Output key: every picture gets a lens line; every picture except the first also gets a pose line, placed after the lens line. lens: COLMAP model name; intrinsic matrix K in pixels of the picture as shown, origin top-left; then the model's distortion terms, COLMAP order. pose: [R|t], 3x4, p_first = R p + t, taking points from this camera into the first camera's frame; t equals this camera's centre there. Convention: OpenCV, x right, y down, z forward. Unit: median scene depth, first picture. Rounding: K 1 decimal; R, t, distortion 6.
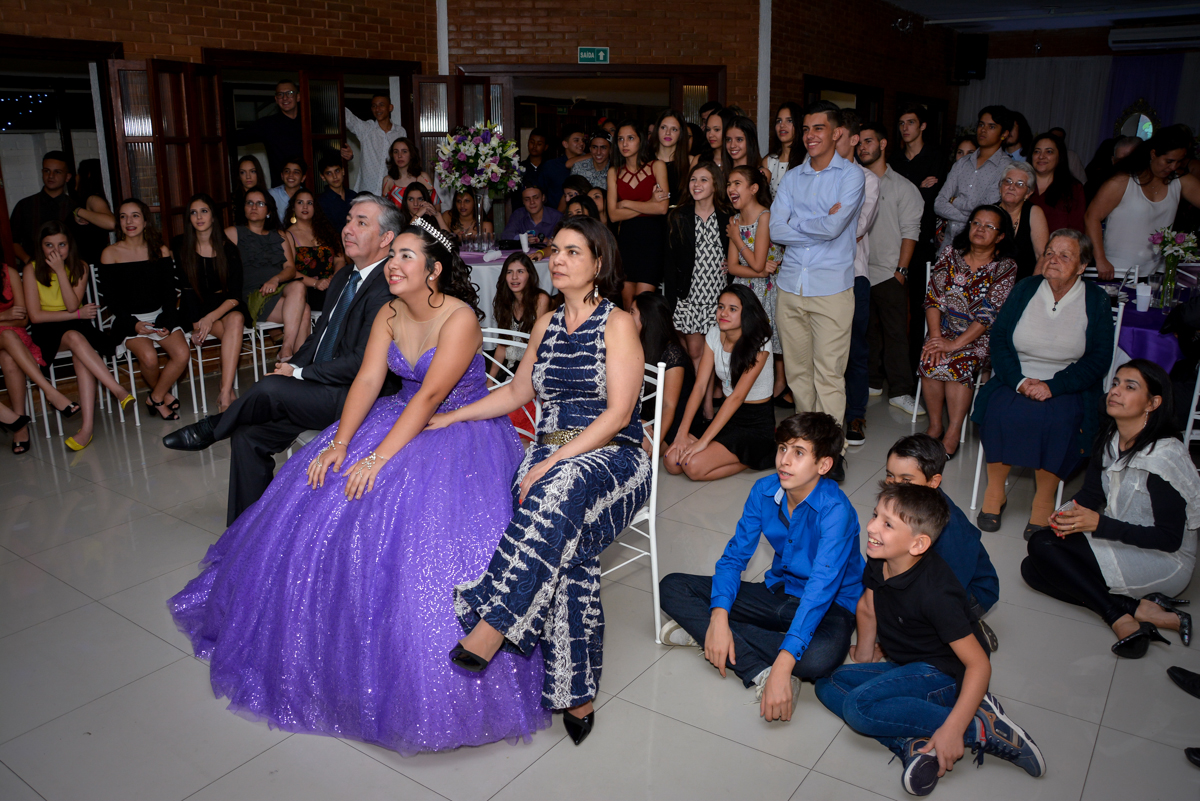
lens RADIAL K [[977.1, 0, 564.8], [0, 977.1, 399.2], [0, 0, 1]] dist [-0.123680, 0.069910]
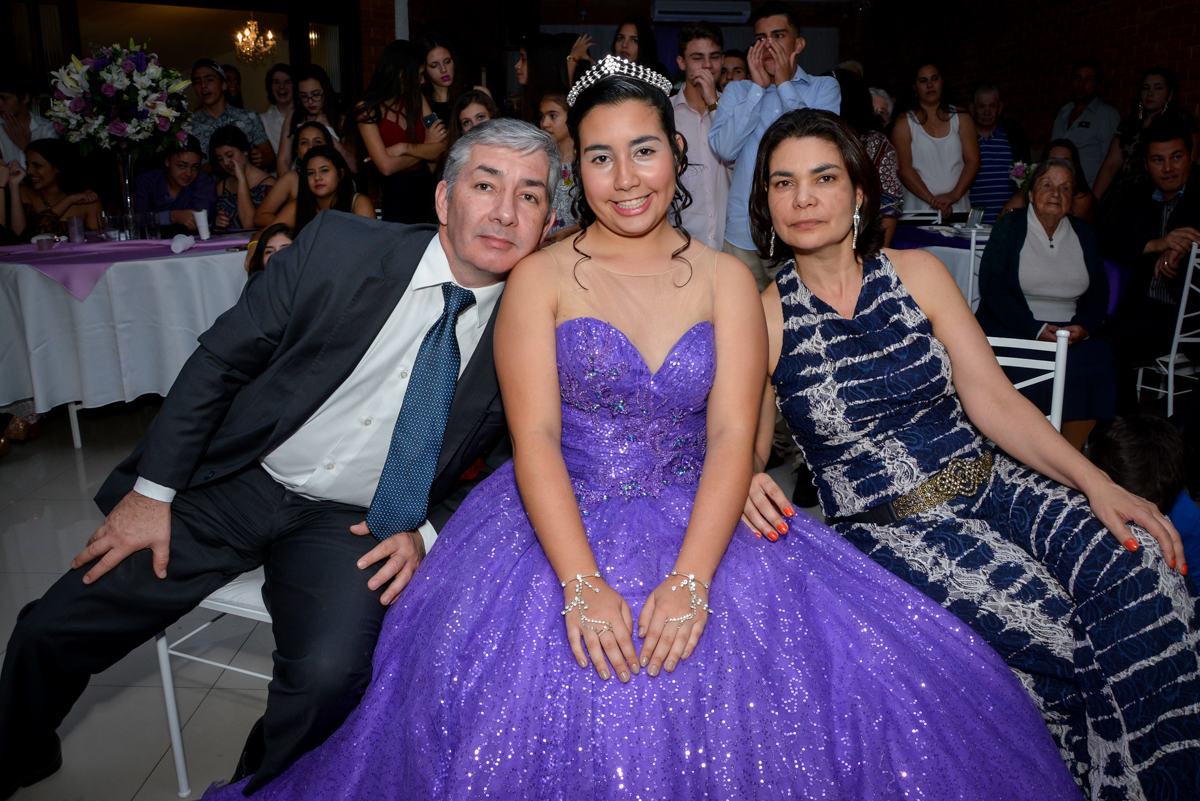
lens RADIAL K [[977.1, 0, 564.8], [0, 977.1, 399.2], [0, 0, 1]] dist [-0.123680, 0.069910]
pose [[0.802461, -0.144060, 0.579054, -0.320258], [0.144921, 0.988416, 0.045069, -0.046997], [-0.578839, 0.047750, 0.814043, 0.430265]]
